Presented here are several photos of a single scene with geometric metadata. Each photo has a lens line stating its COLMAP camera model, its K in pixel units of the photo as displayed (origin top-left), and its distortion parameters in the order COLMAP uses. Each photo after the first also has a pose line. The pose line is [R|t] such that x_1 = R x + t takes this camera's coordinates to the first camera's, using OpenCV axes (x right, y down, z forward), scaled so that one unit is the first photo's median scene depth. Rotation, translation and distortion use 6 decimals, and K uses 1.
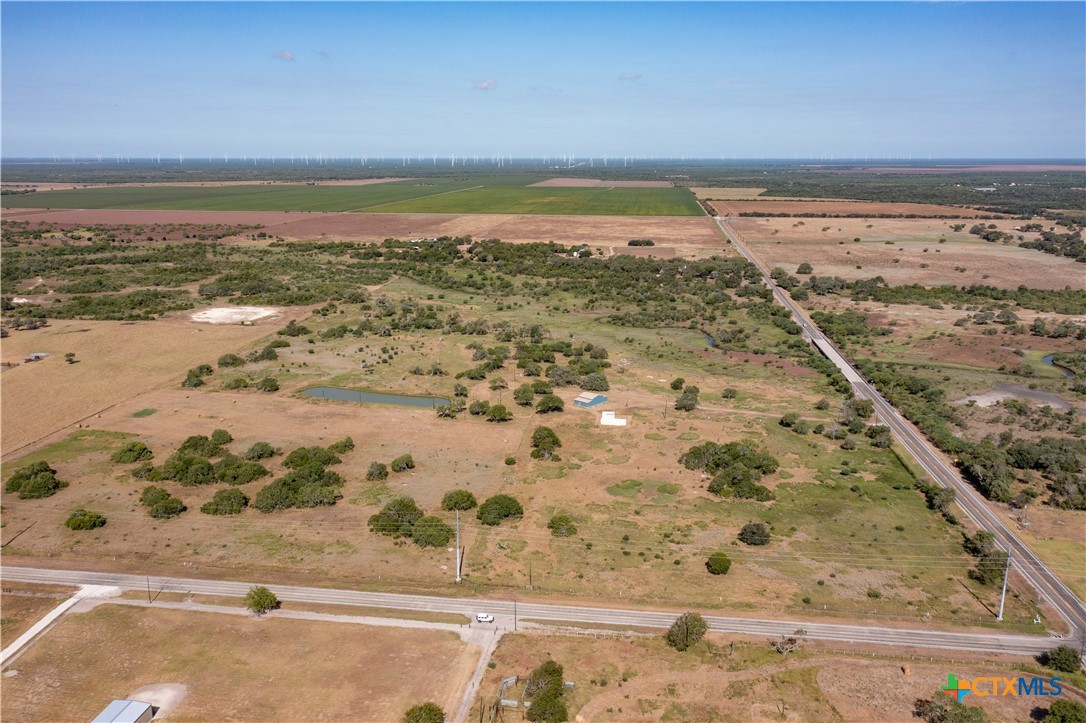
lens RADIAL K [[836.7, 0, 544.7], [0, 836.7, 360.3], [0, 0, 1]] dist [-0.002120, 0.012661]
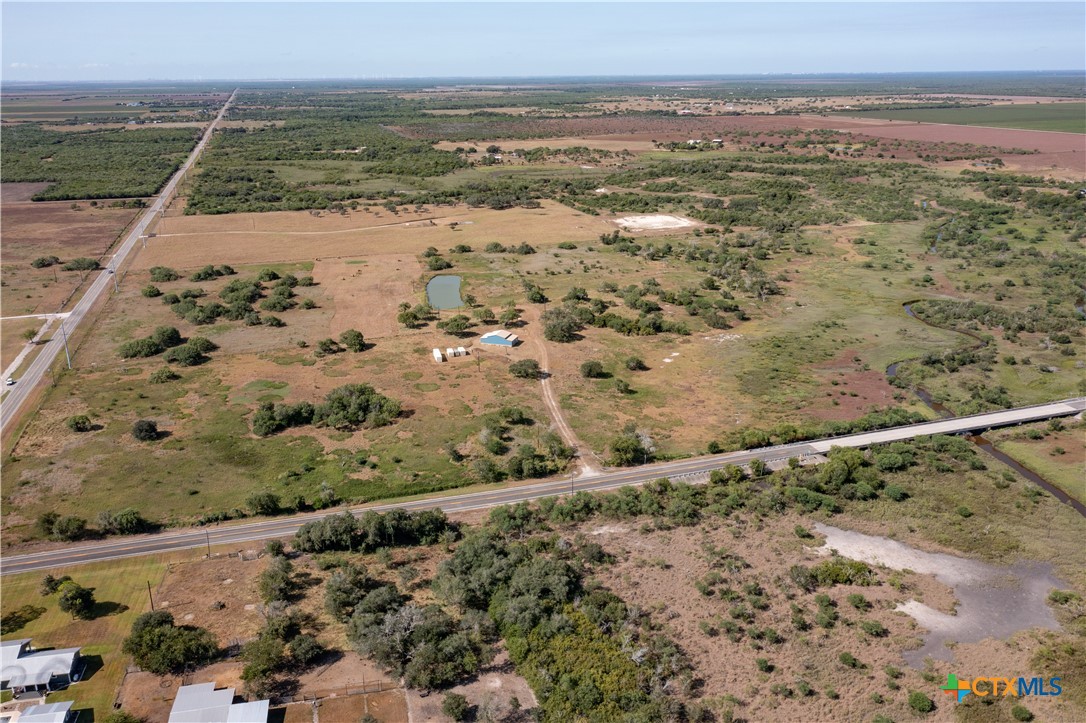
lens RADIAL K [[836.7, 0, 541.0], [0, 836.7, 360.3], [0, 0, 1]] dist [-0.002120, 0.012661]
pose [[0.436025, 0.286296, -0.853181, 0.971082], [-0.202478, 0.954949, 0.216968, -0.158104], [0.876861, 0.078147, 0.474350, 0.641006]]
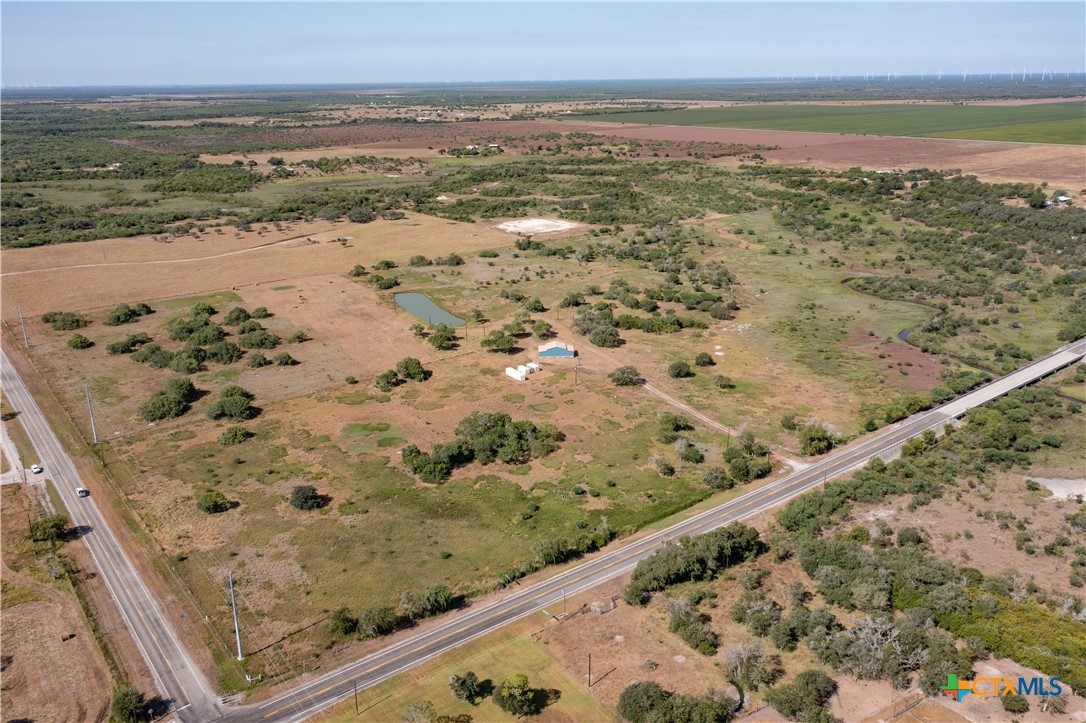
lens RADIAL K [[836.7, 0, 543.5], [0, 836.7, 364.3], [0, 0, 1]] dist [-0.002120, 0.012661]
pose [[0.717159, 0.216254, -0.662508, 0.710995], [-0.152159, 0.976290, 0.153967, -0.083654], [0.680096, -0.009612, 0.733060, 0.344876]]
